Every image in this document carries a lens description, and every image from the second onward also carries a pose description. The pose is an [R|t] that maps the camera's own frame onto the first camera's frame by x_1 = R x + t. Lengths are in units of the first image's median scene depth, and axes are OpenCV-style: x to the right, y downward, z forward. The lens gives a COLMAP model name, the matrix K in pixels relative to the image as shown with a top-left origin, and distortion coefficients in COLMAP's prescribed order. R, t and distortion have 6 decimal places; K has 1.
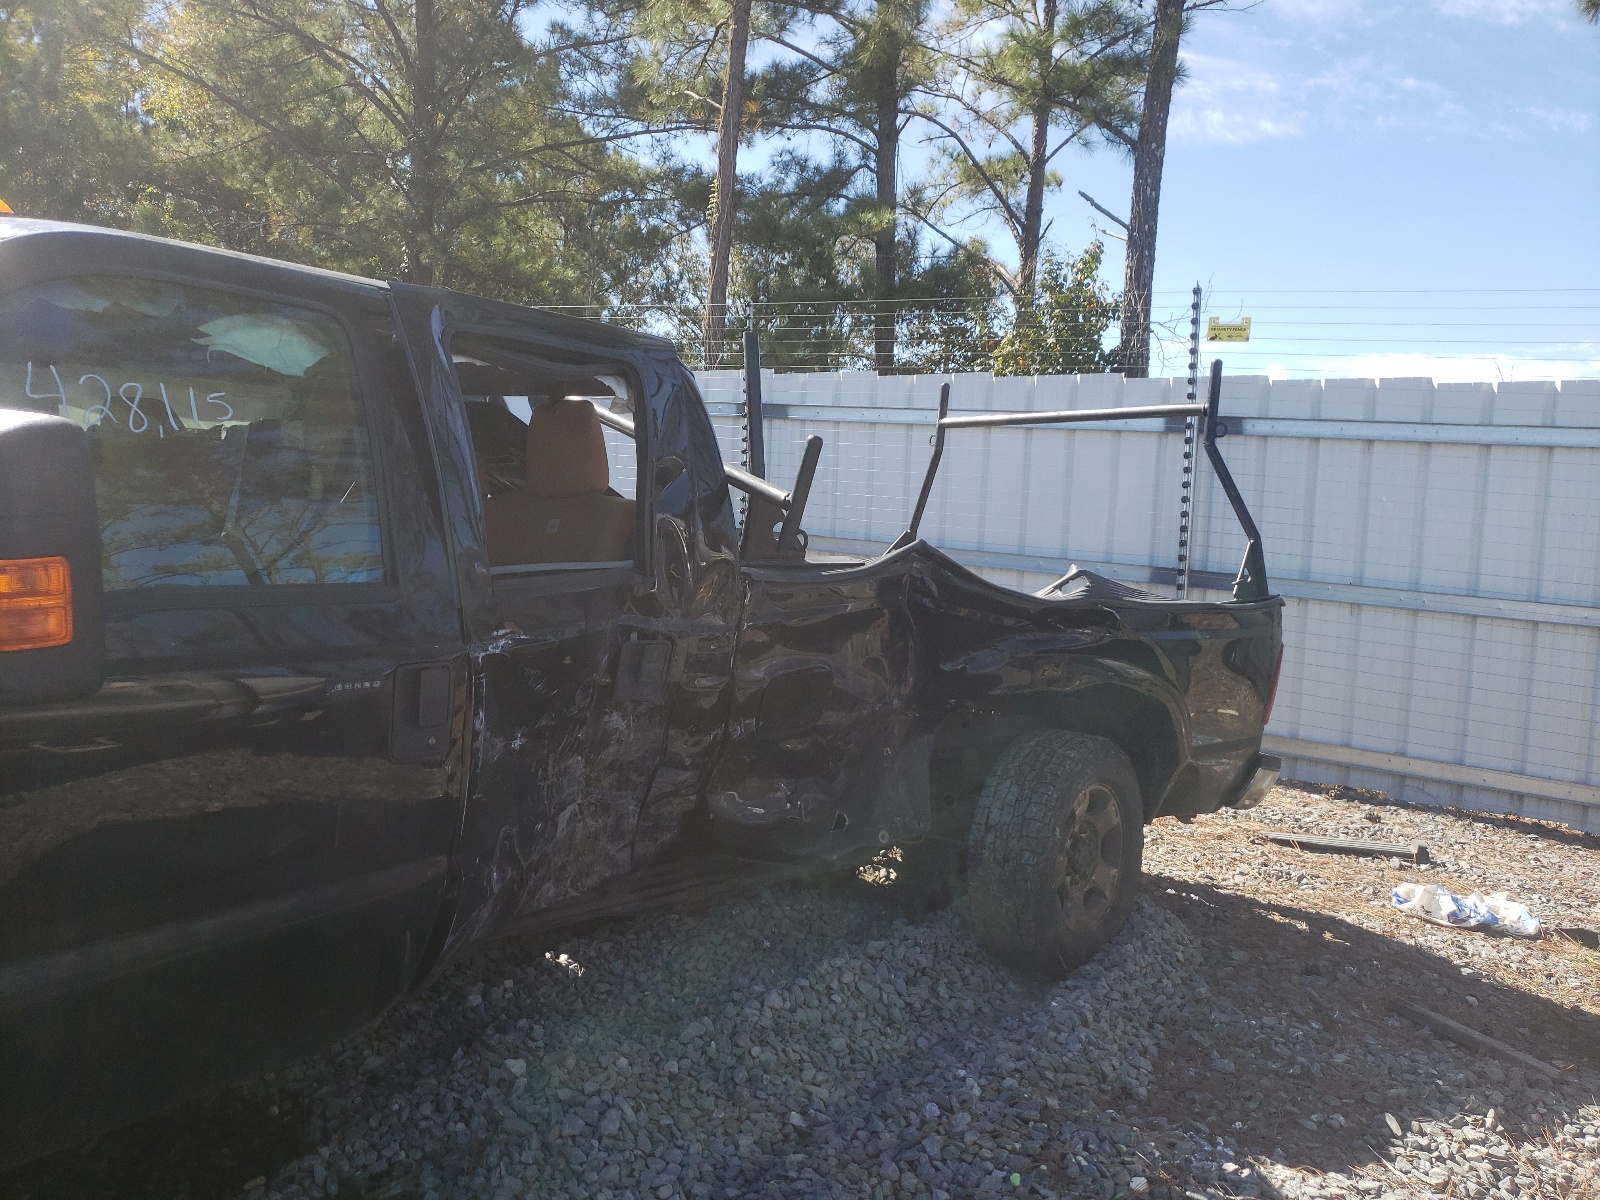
lens RADIAL K [[1407.6, 0, 800.0], [0, 1407.6, 600.0], [0, 0, 1]] dist [0.058521, -0.136883]
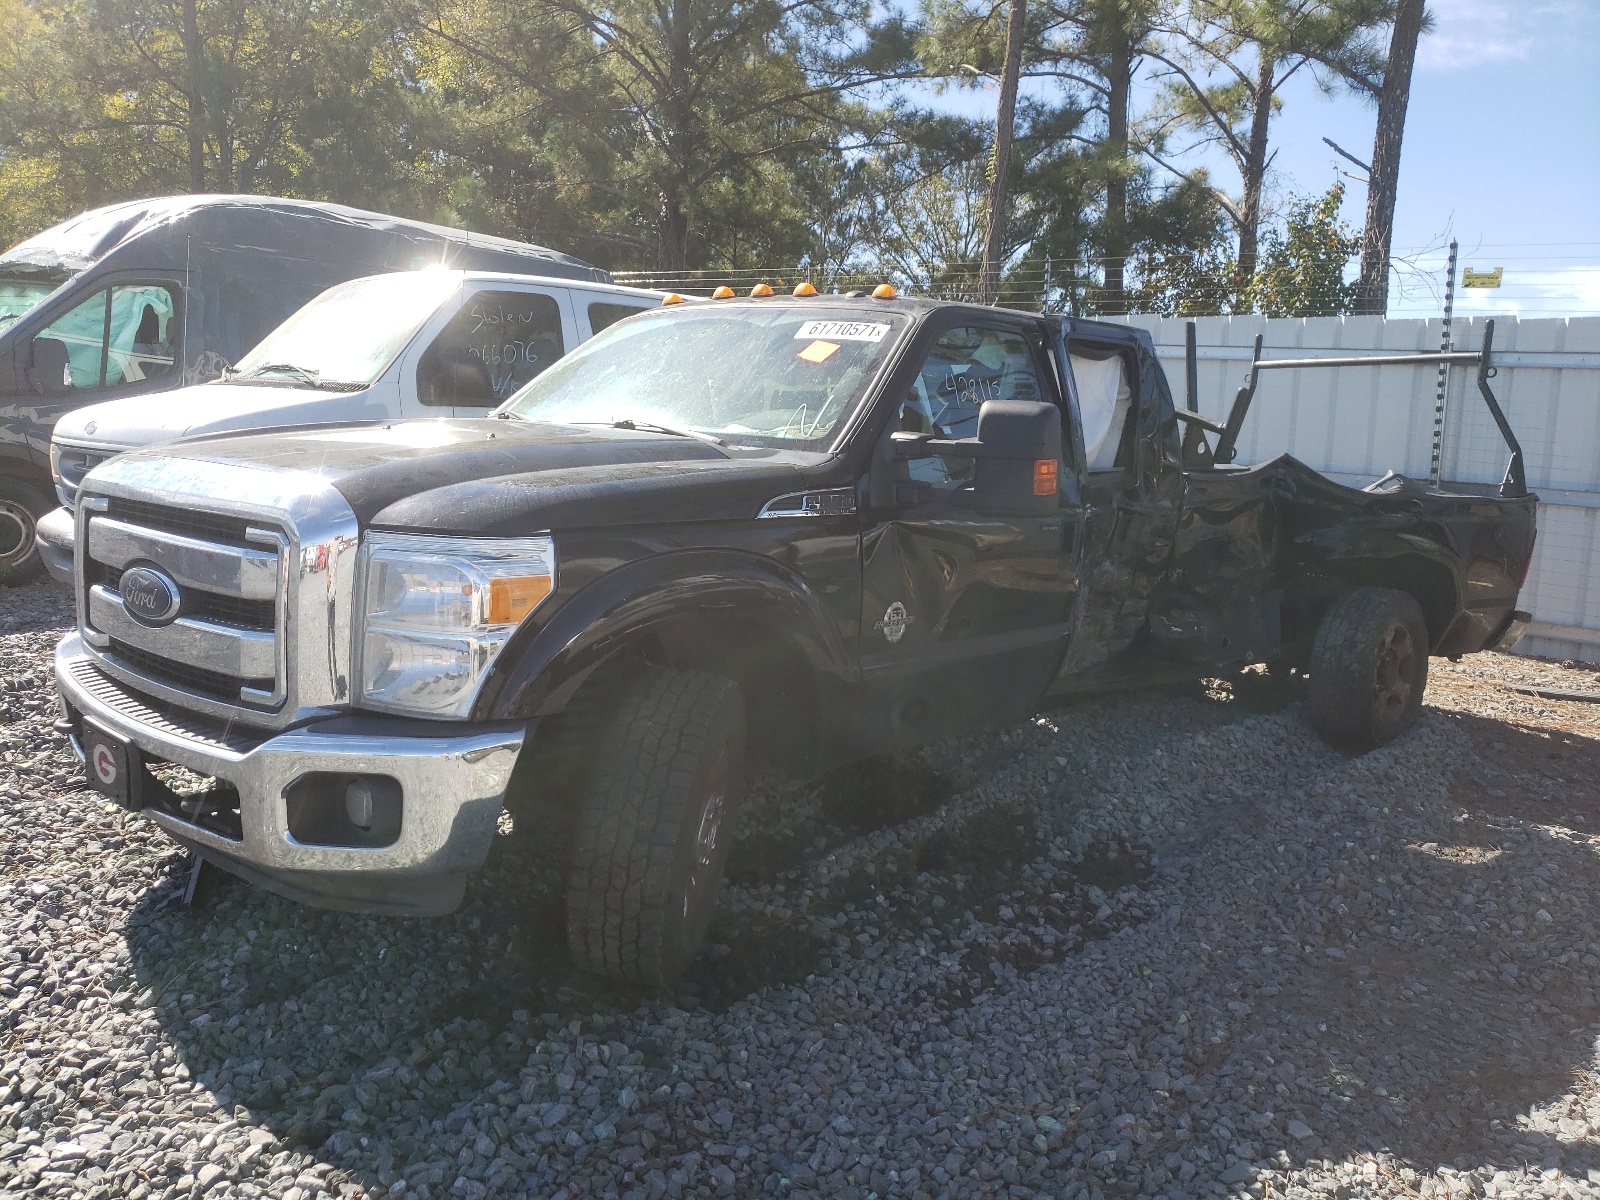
lens RADIAL K [[1362.7, 0, 799.3], [0, 1362.7, 594.3], [0, 0, 1]] dist [-0.049162, 0.143723]
pose [[0.989319, 0.005393, -0.145667, -0.048633], [0.002403, 0.998576, 0.053293, 0.006394], [0.145747, -0.053073, 0.987897, -0.114837]]
